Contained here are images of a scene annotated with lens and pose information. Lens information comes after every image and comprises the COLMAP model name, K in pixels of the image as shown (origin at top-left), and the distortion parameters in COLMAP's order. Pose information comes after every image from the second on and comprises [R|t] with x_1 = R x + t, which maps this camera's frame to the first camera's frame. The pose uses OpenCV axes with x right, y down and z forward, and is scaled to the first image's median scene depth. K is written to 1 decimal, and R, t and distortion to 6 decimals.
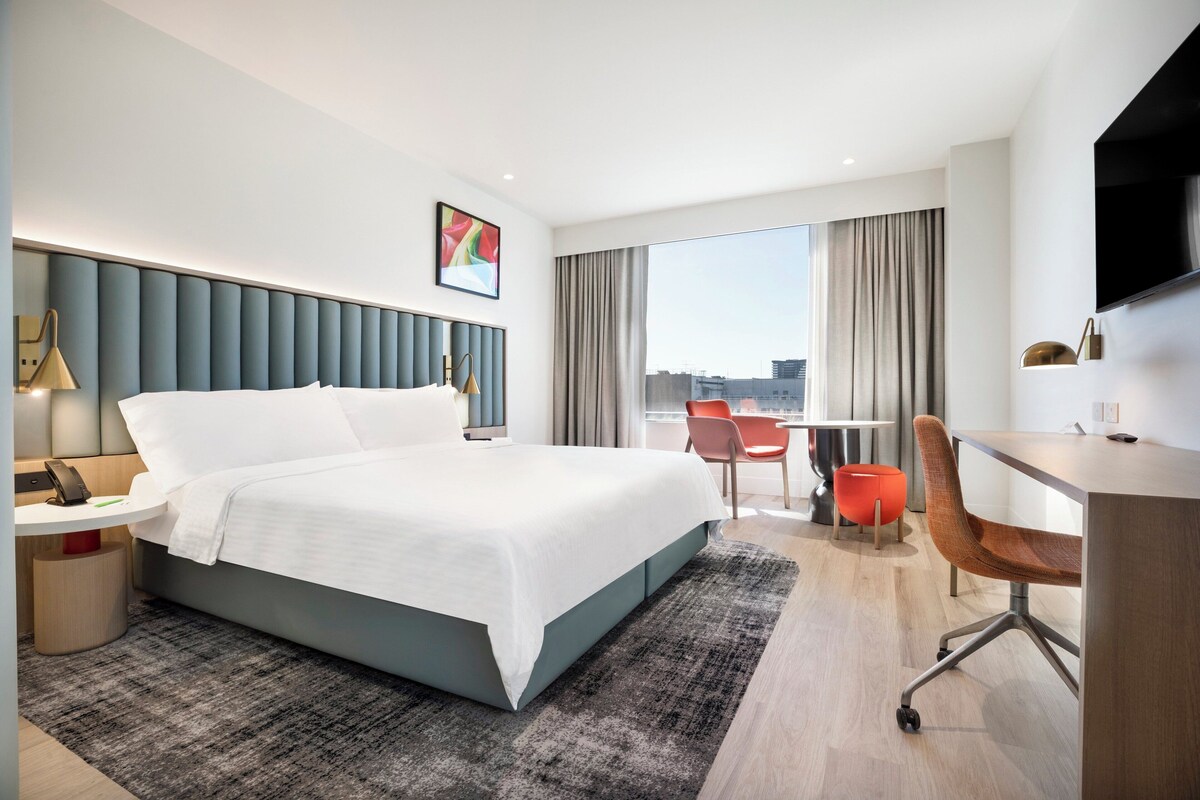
lens RADIAL K [[540.1, 0, 594.3], [0, 540.1, 396.5], [0, 0, 1]] dist [-0.019682, 0.000165]
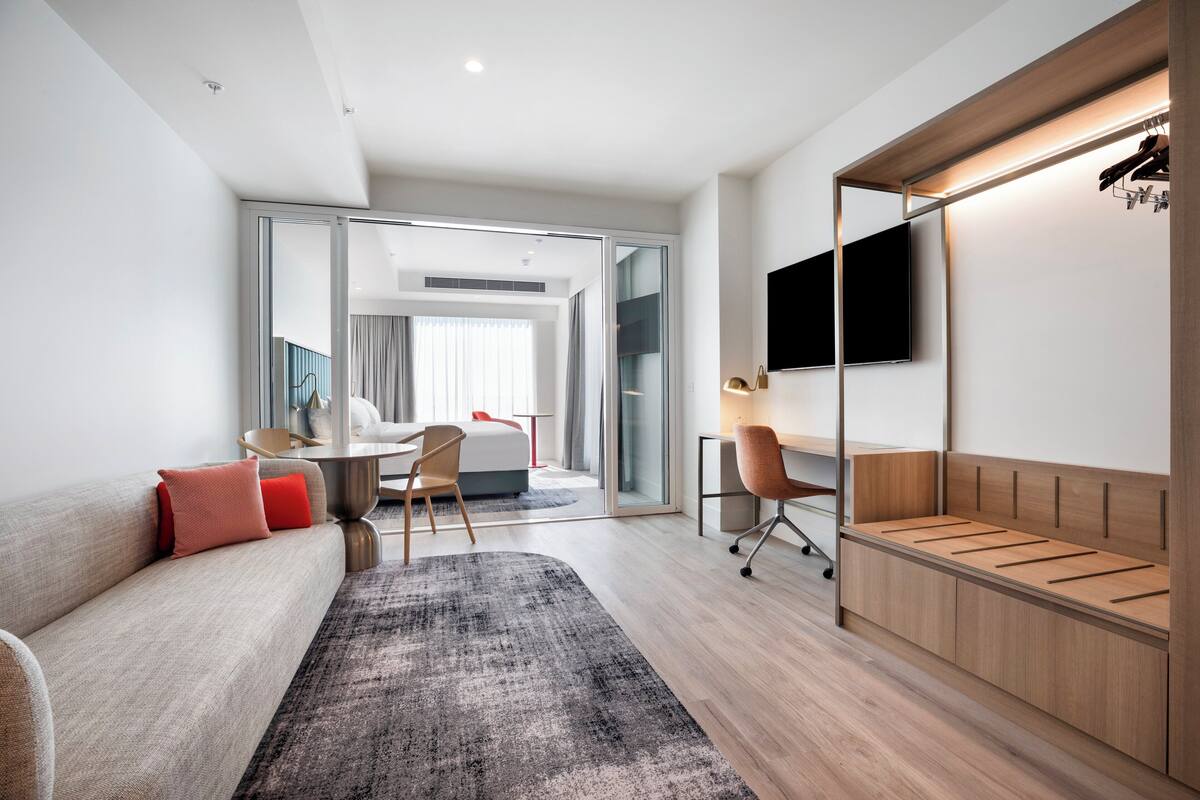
lens RADIAL K [[545.4, 0, 600.0], [0, 545.4, 400.0], [0, 0, 1]] dist [-0.001533, -0.000235]
pose [[0.717748, -0.014900, 0.696143, -0.732694], [0.009967, 0.999888, 0.011124, -0.091894], [-0.696231, -0.001046, 0.717817, 0.290507]]
